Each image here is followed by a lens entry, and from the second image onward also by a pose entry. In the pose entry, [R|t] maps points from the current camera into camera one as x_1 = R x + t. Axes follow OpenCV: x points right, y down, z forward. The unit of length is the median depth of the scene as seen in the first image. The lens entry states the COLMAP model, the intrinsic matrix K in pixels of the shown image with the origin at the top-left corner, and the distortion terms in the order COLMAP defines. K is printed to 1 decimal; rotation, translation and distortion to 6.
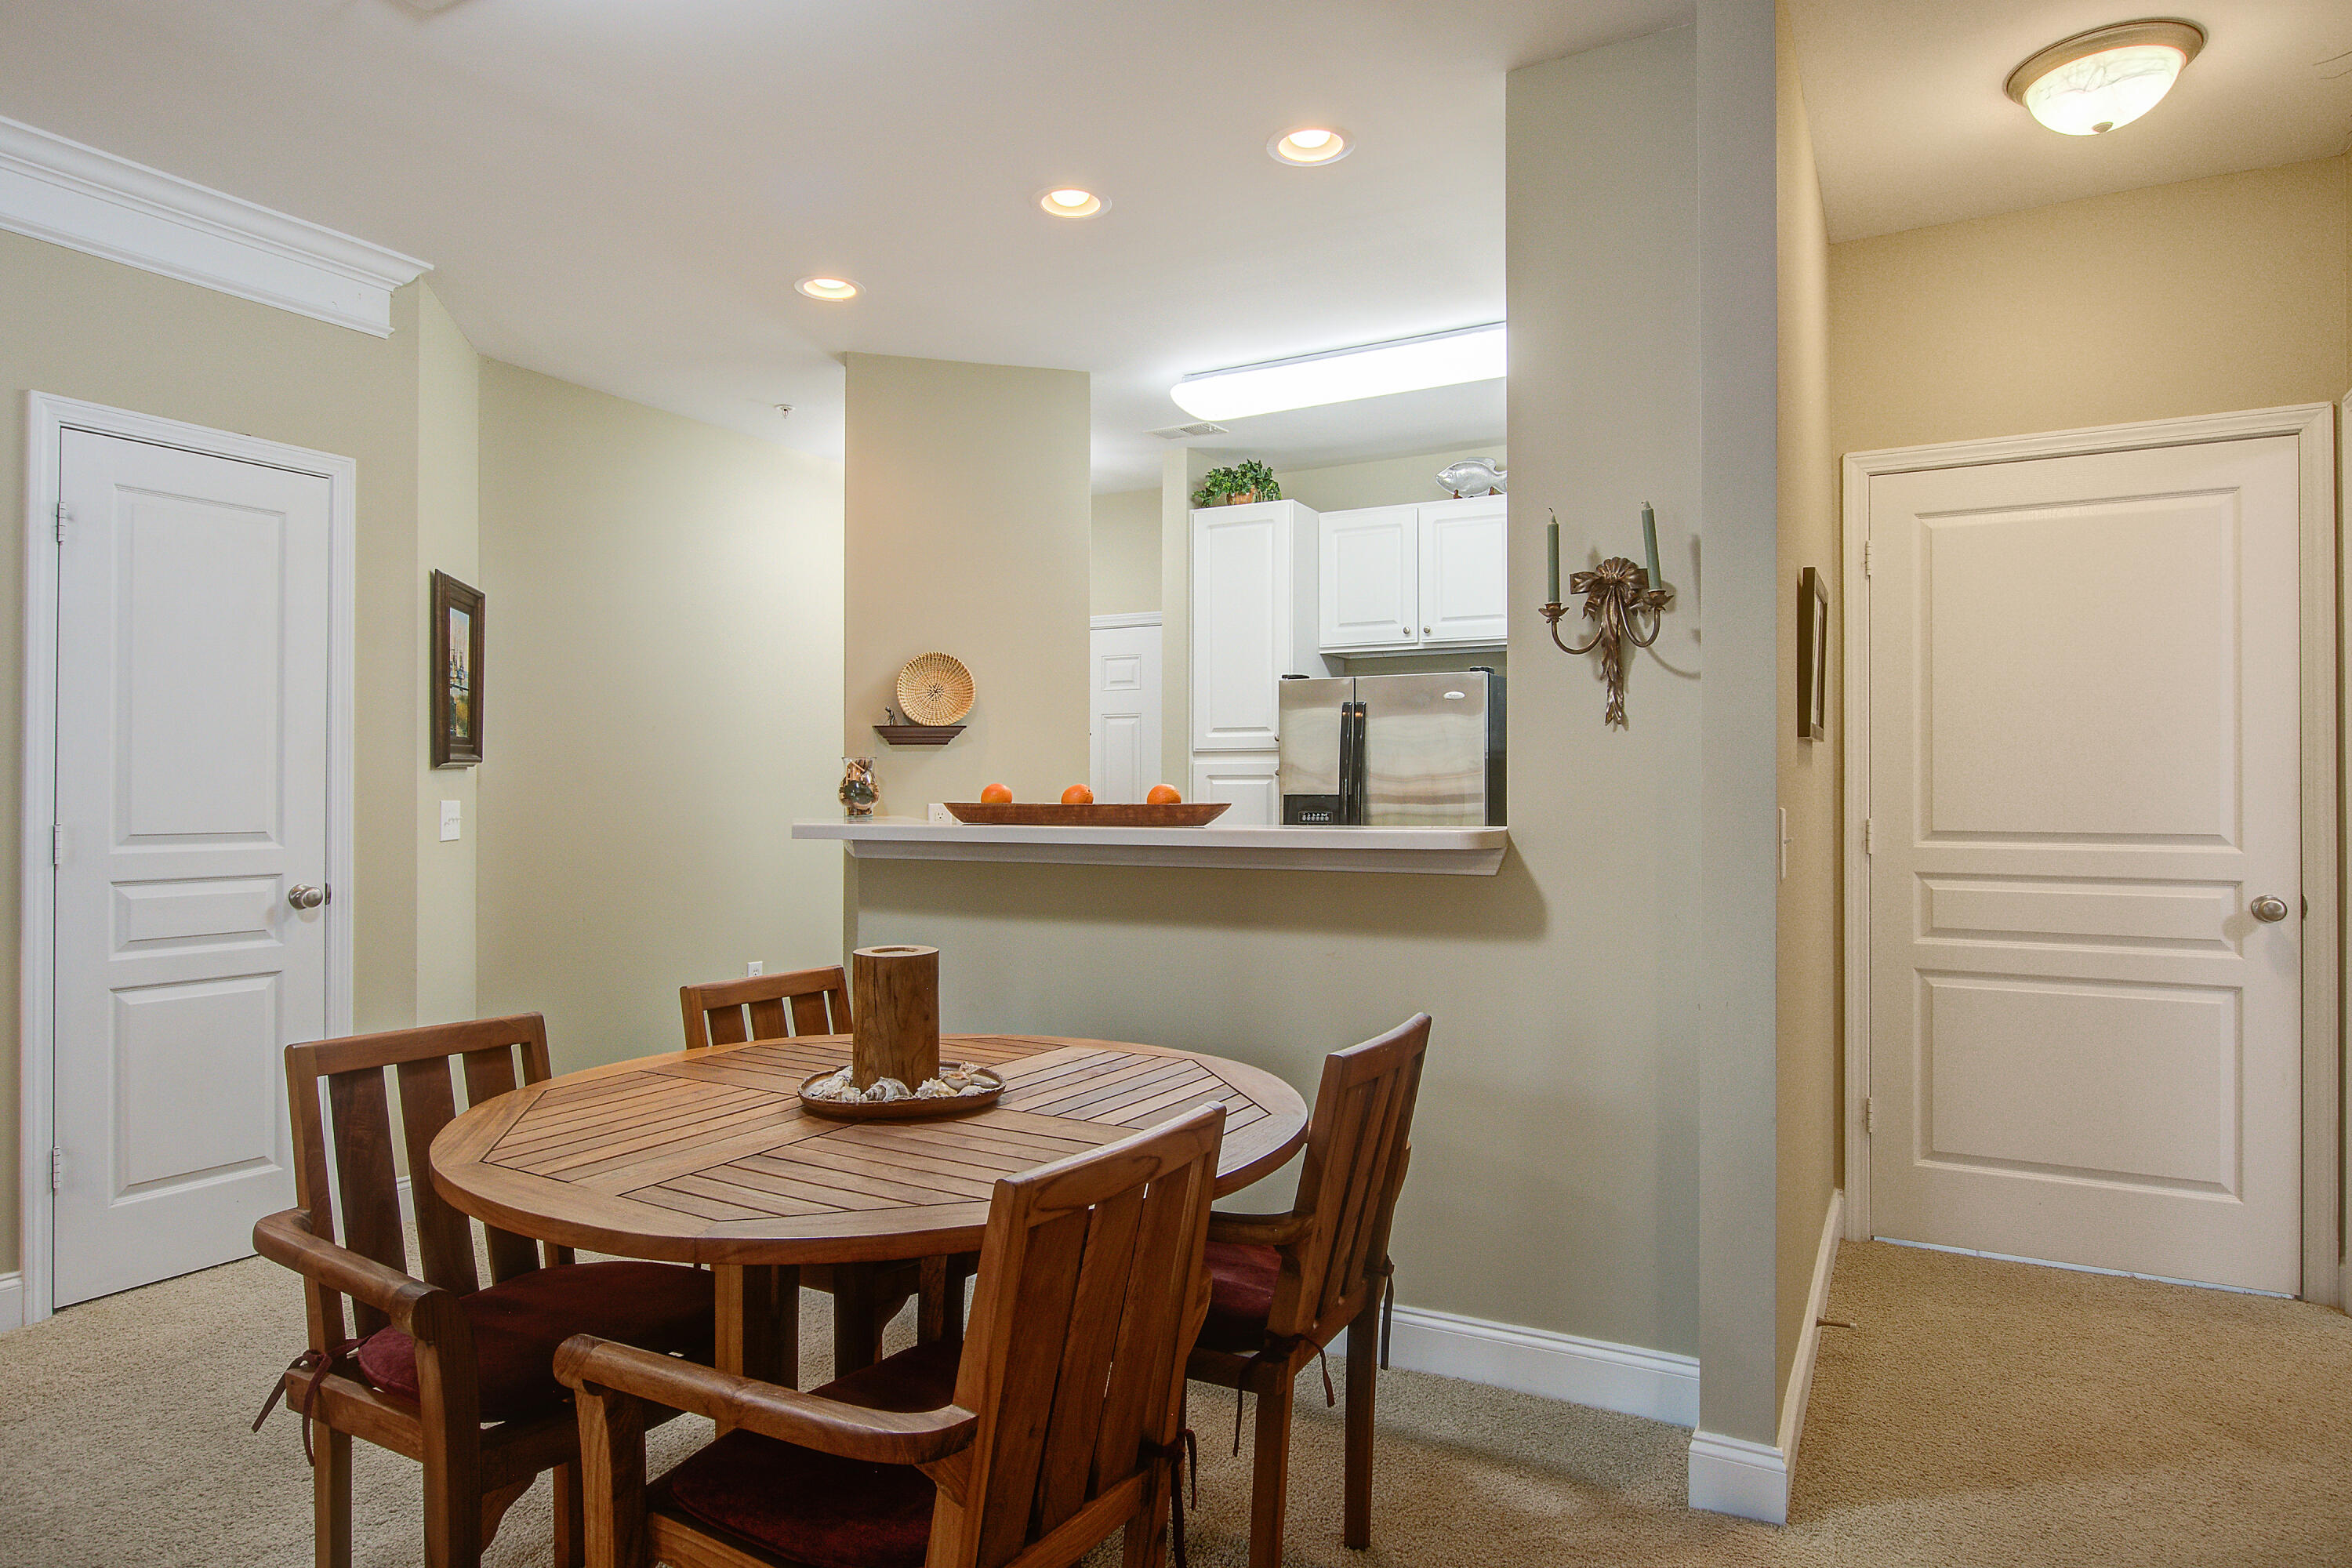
lens RADIAL K [[1391.3, 0, 1176.0], [0, 1391.3, 784.0], [0, 0, 1]] dist [-0.002308, -0.000147]
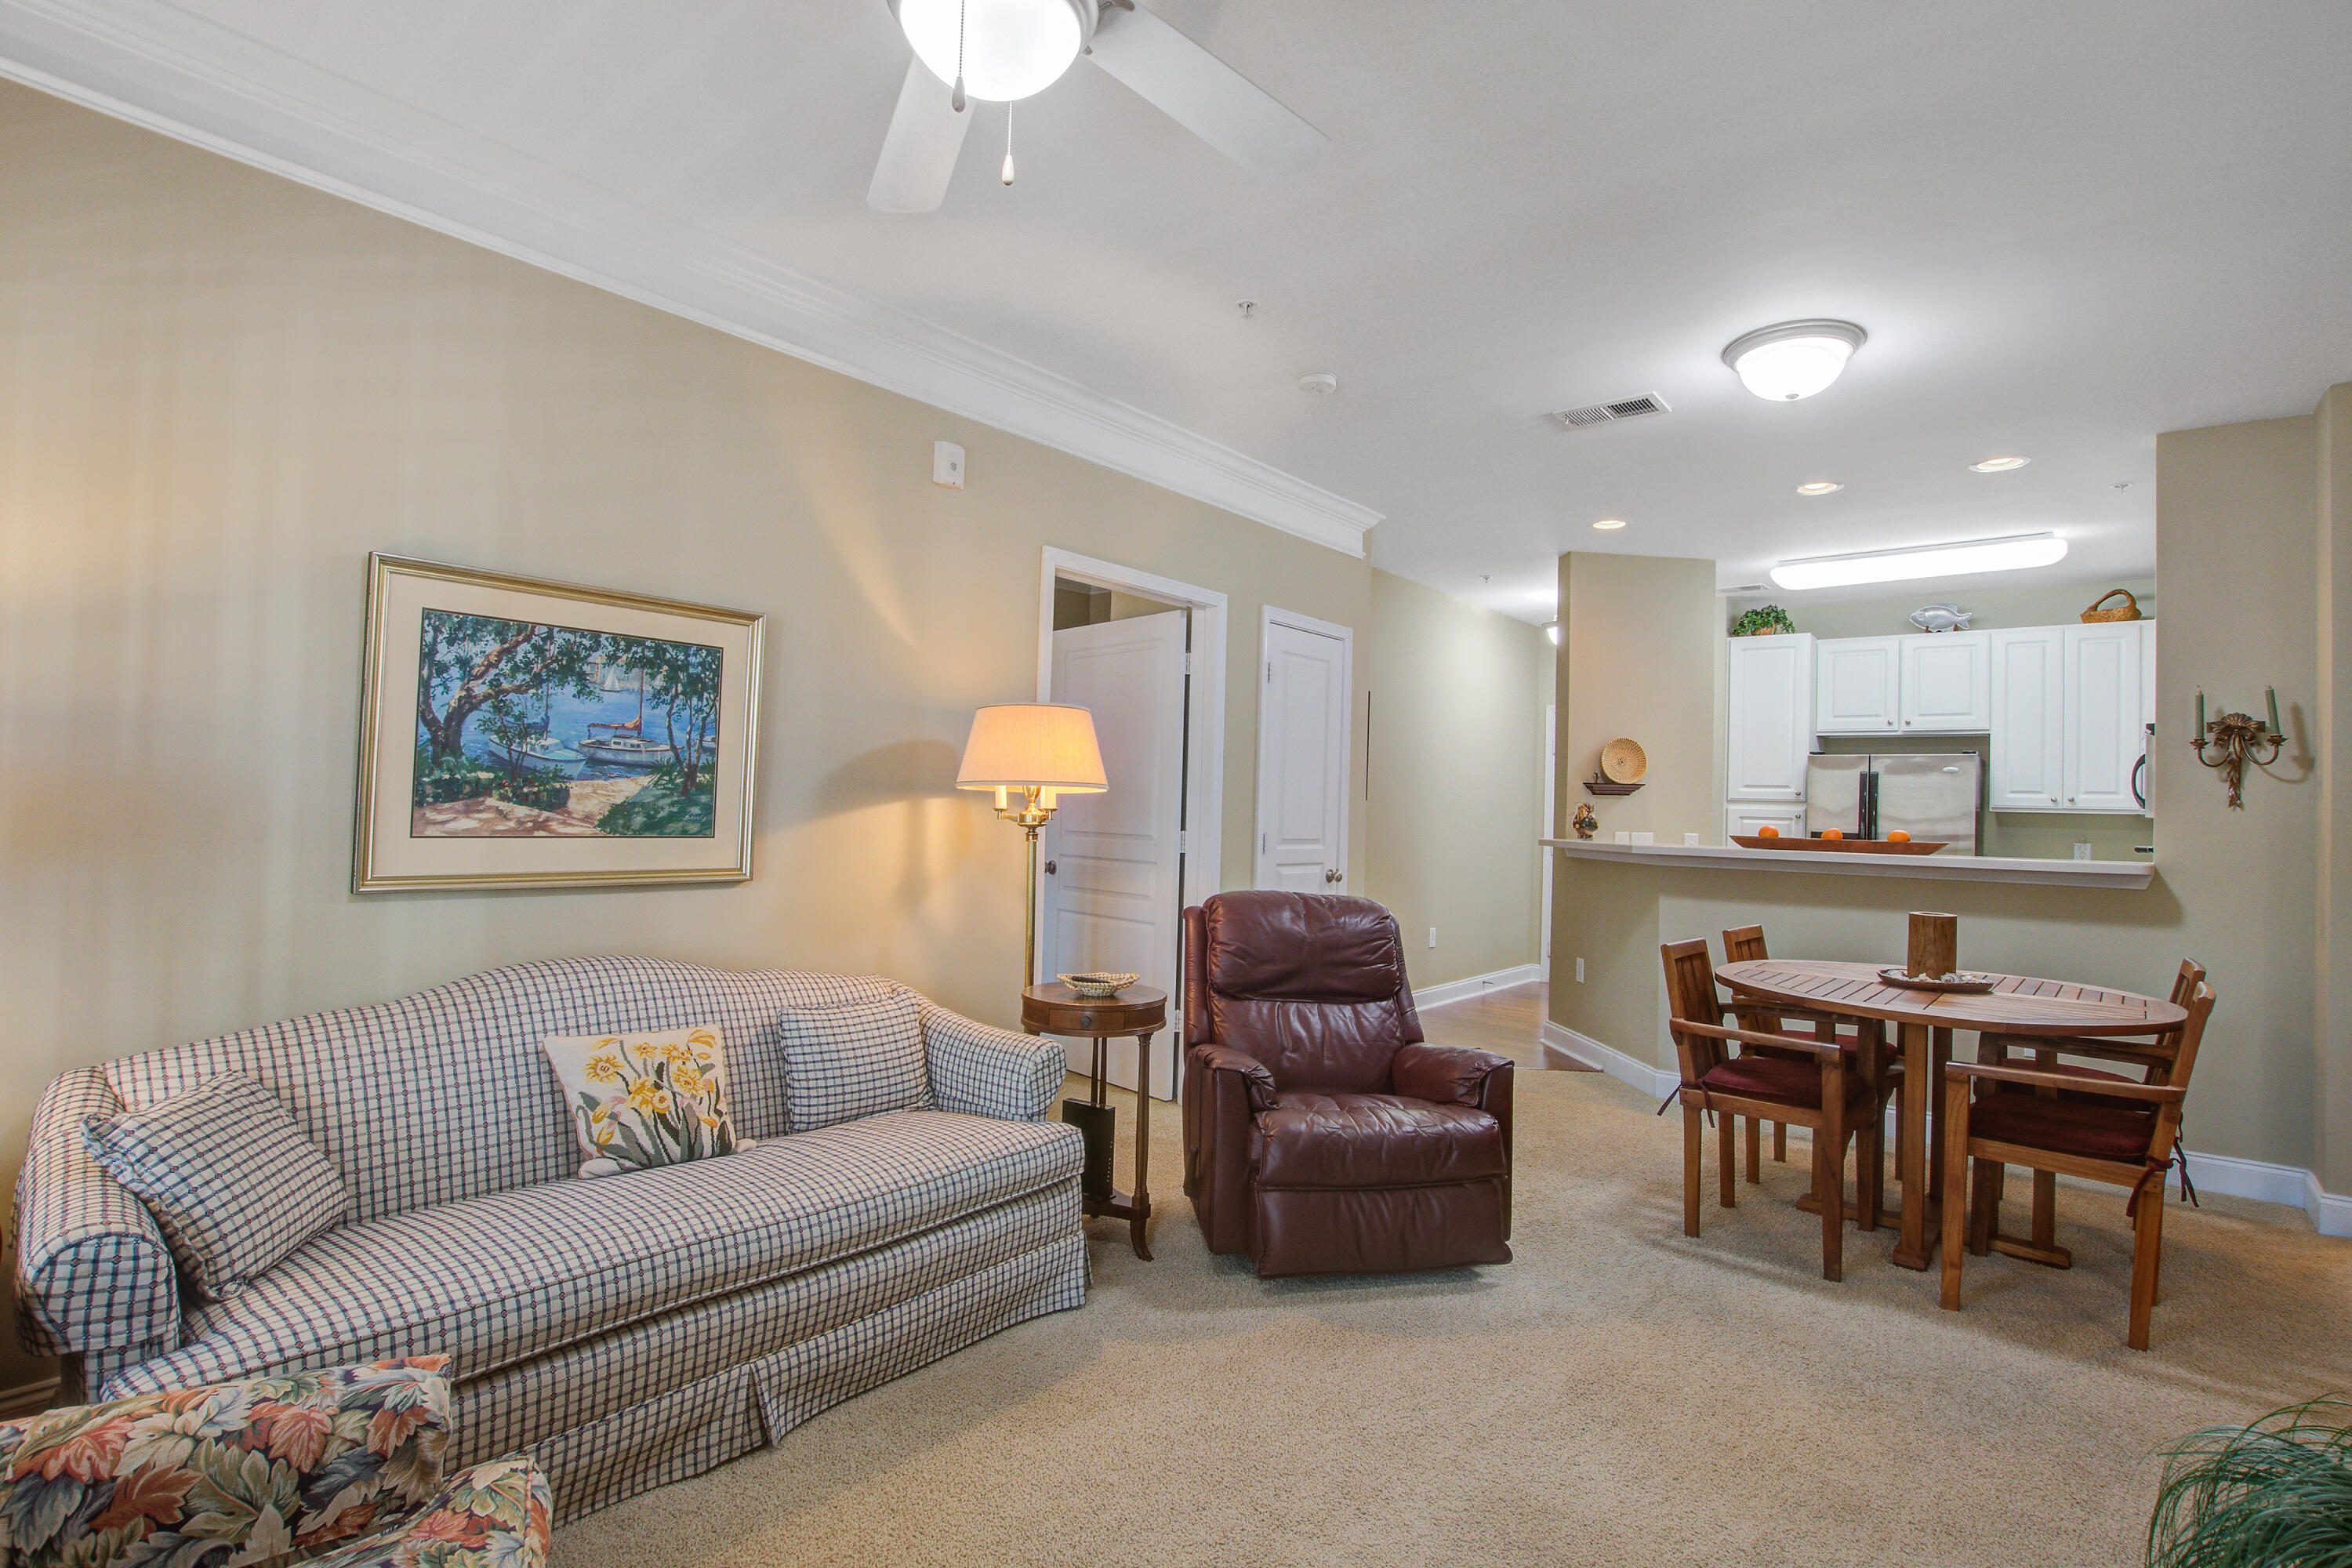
lens RADIAL K [[1138.9, 0, 1249.7], [0, 1138.9, 784.1], [0, 0, 1]] dist [0.006091, 0.000678]
pose [[0.988890, 0.025189, -0.146498, -0.505804], [-0.028086, 0.999448, -0.017739, -0.007354], [0.145970, 0.021657, 0.989052, -0.447706]]
